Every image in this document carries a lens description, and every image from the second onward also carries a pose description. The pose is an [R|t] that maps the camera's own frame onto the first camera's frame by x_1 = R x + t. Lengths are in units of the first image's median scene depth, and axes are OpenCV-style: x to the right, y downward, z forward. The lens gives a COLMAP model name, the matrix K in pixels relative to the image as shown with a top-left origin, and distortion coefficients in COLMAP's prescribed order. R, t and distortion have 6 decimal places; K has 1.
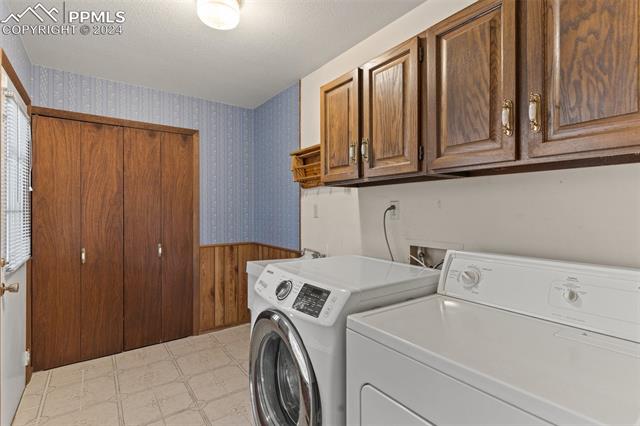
lens RADIAL K [[315.5, 0, 323.6], [0, 315.5, 211.7], [0, 0, 1]] dist [0.004930, -0.001427]
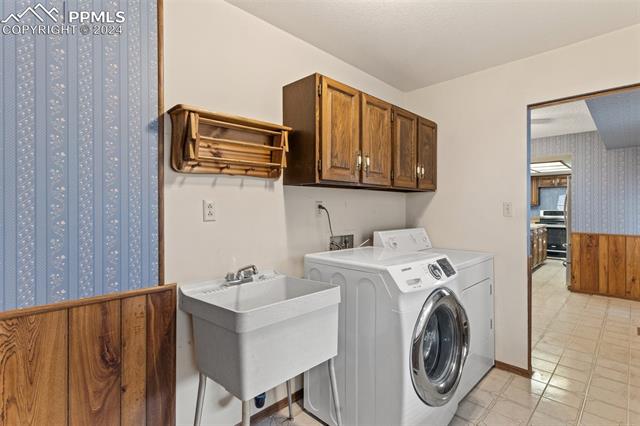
lens RADIAL K [[315.5, 0, 321.3], [0, 315.5, 209.6], [0, 0, 1]] dist [0.004930, -0.001427]
pose [[-0.179372, -0.006682, 0.983759, -0.791559], [0.008721, 0.999927, 0.008382, -0.010652], [-0.983743, 0.010083, -0.179301, 1.018283]]
